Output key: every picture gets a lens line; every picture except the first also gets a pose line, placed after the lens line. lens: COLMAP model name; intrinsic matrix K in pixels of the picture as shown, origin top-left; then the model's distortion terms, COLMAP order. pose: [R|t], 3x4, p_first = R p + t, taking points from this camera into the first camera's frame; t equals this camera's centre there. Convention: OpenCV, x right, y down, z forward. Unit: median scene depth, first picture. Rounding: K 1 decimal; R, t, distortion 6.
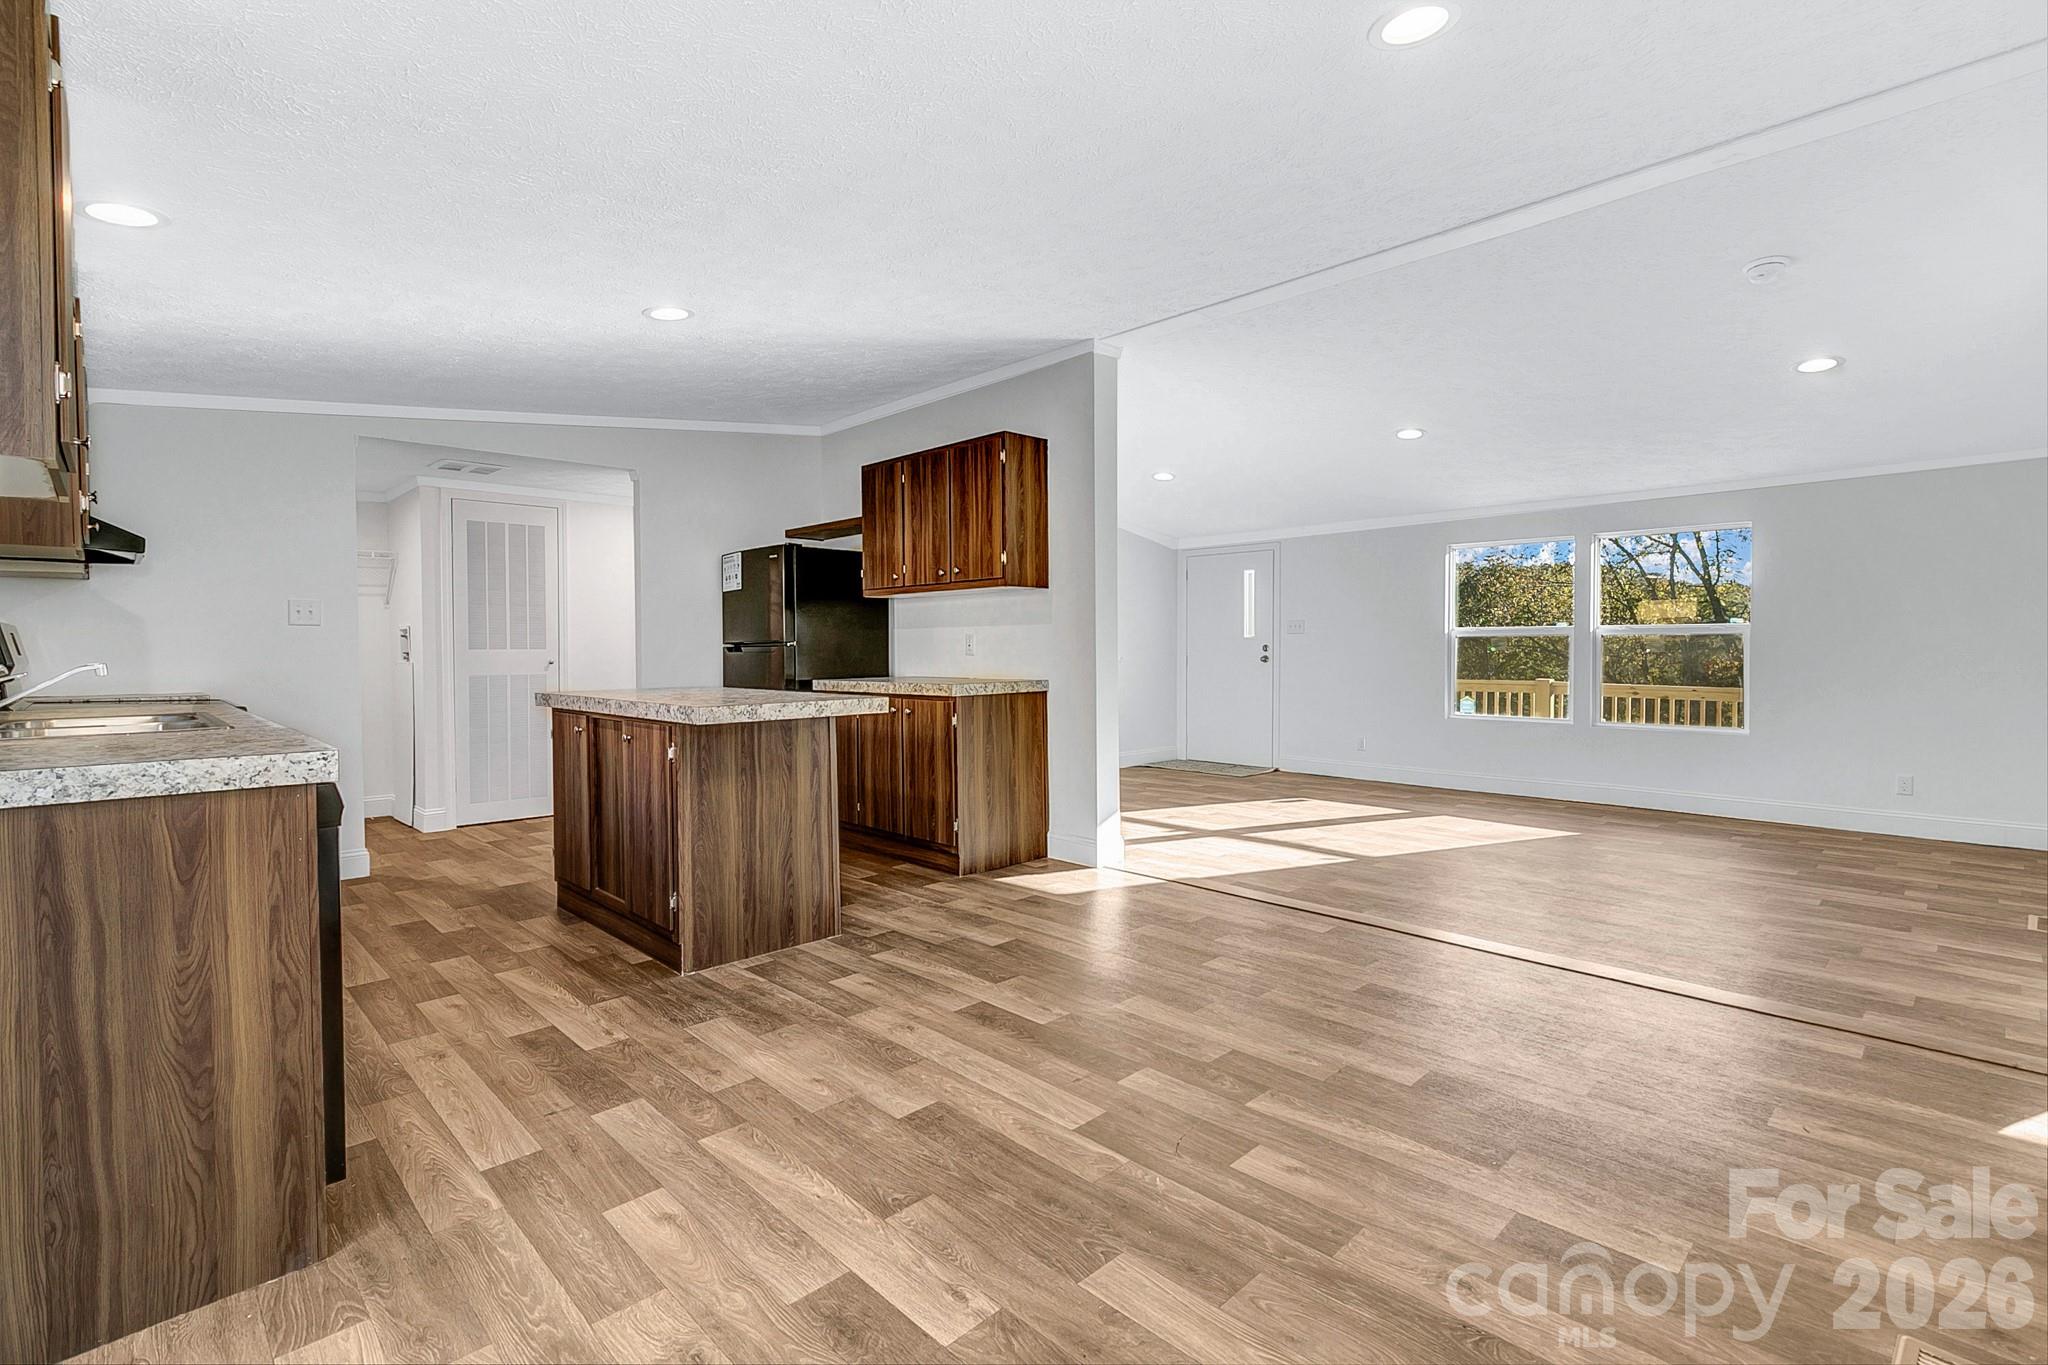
lens RADIAL K [[954.3, 0, 992.2], [0, 954.3, 657.2], [0, 0, 1]] dist [-0.001263, 0.000125]
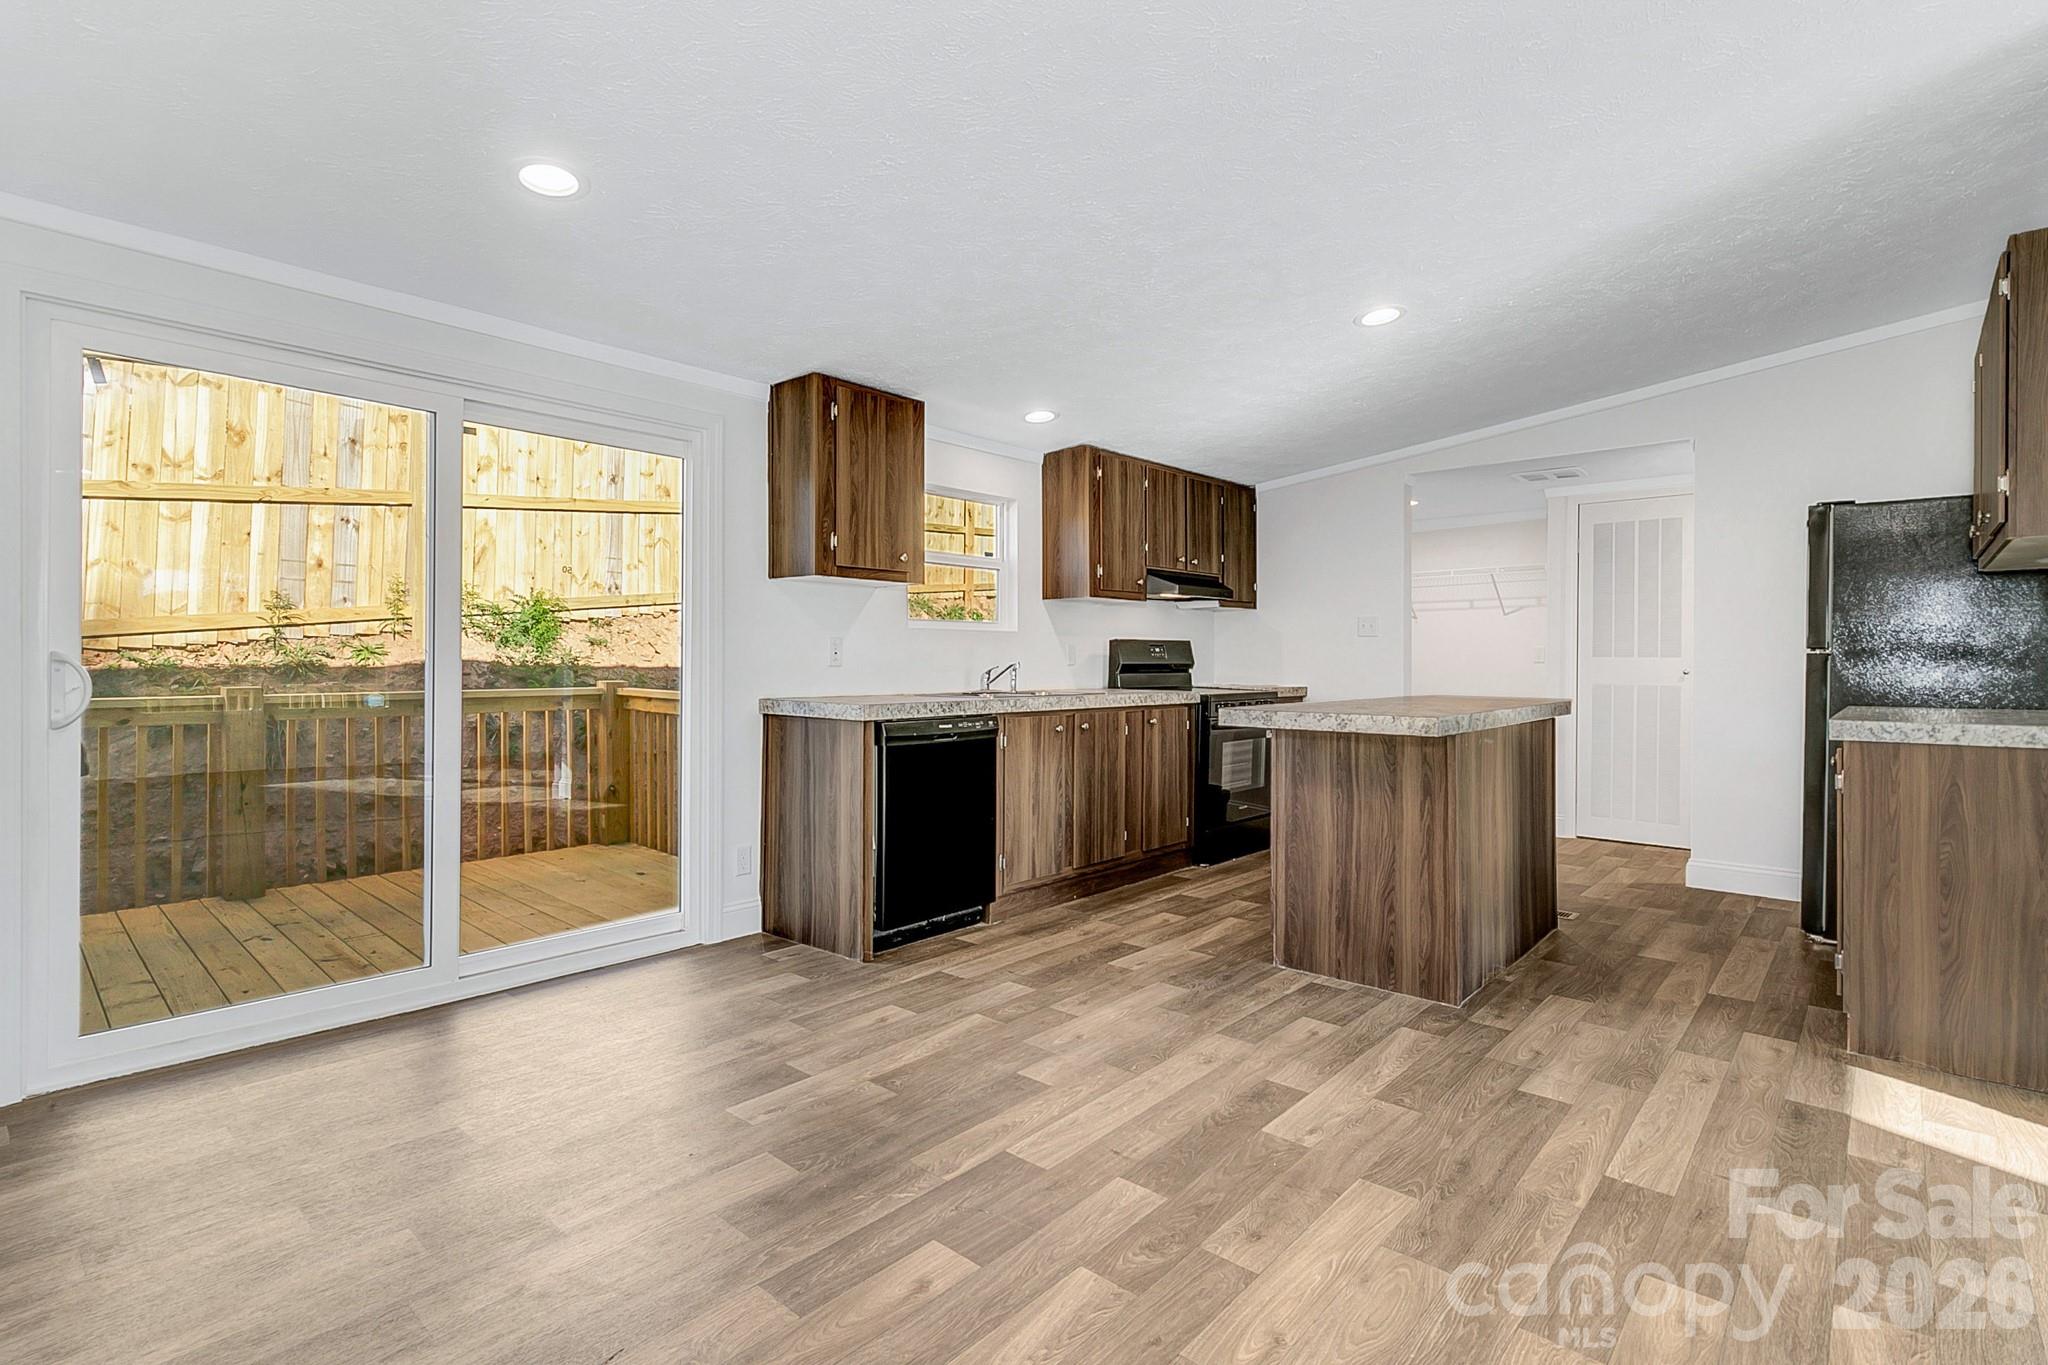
lens RADIAL K [[954.3, 0, 992.2], [0, 954.3, 657.2], [0, 0, 1]] dist [-0.001263, 0.000125]
pose [[0.070401, 0.006584, -0.997497, 0.732413], [-0.012185, 0.999909, 0.005740, -0.008543], [0.997444, 0.011750, 0.070474, 0.638028]]
